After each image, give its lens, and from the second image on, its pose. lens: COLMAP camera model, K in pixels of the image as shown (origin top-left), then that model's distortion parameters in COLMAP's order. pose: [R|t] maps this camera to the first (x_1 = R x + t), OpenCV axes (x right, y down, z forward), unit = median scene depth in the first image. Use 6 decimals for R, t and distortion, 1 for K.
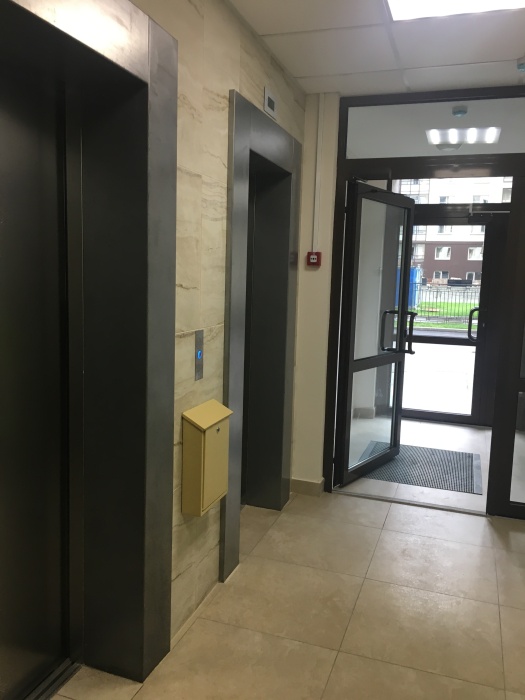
lens RADIAL K [[590.5, 0, 261.6], [0, 590.5, 348.7], [0, 0, 1]] dist [0.008413, -0.000271]
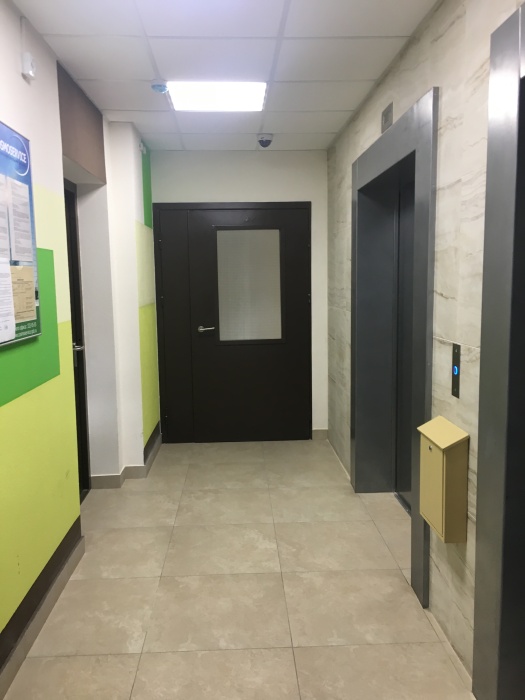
lens RADIAL K [[590.5, 0, 262.5], [0, 590.5, 350.2], [0, 0, 1]] dist [0.008413, -0.000271]
pose [[-0.927333, 0.033646, -0.372723, 0.550626], [-0.057234, 0.971483, 0.230096, -0.228698], [0.369836, 0.234708, -0.898962, 1.803925]]
